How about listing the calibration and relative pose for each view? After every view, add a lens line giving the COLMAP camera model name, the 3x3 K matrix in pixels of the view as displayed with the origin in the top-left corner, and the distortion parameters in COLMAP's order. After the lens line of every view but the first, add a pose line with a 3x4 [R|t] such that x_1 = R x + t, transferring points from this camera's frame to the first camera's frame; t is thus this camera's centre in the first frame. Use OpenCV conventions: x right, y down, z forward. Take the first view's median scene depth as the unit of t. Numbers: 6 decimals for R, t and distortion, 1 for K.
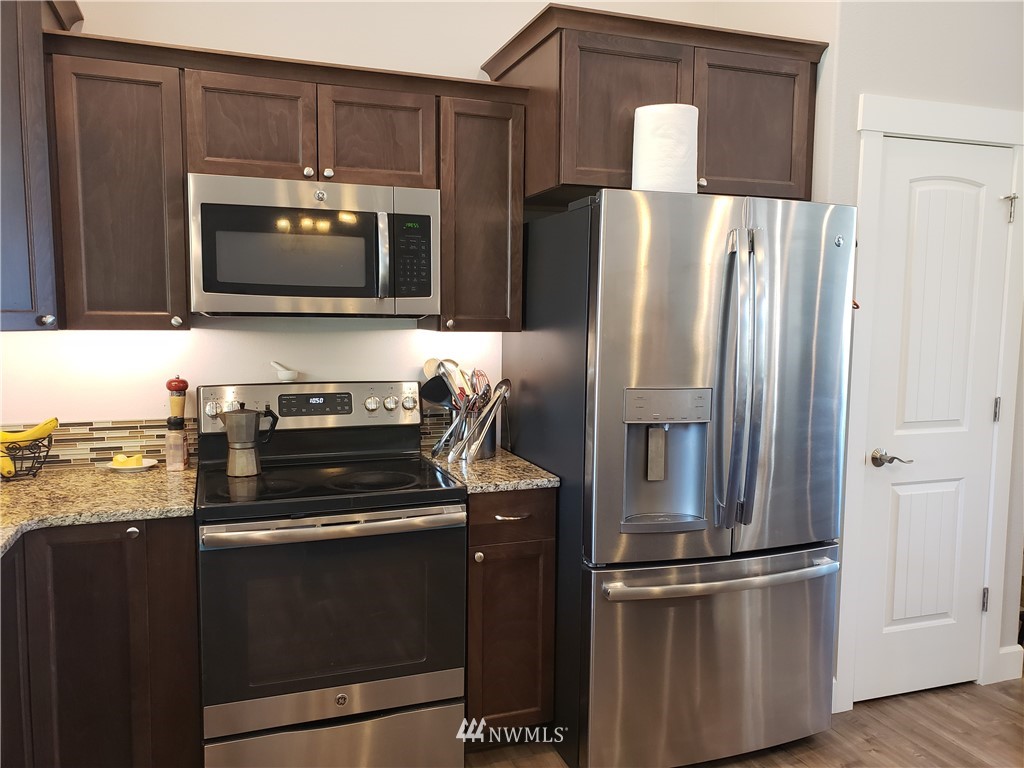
lens RADIAL K [[792.8, 0, 512.3], [0, 792.8, 389.4], [0, 0, 1]] dist [0.056413, -0.002841]
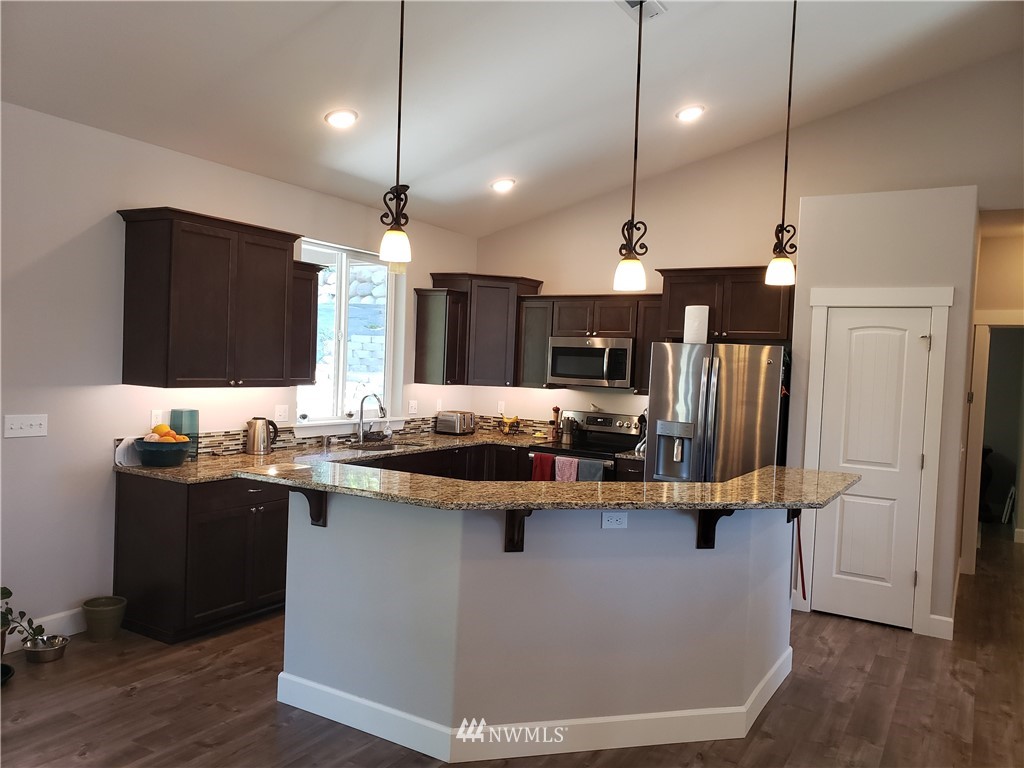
lens RADIAL K [[792.8, 0, 512.3], [0, 792.8, 389.4], [0, 0, 1]] dist [0.056413, -0.002841]
pose [[0.627420, 0.045626, -0.777343, 1.603998], [-0.115668, 0.992668, -0.035095, 0.039441], [0.770042, 0.111933, 0.628097, -0.832634]]
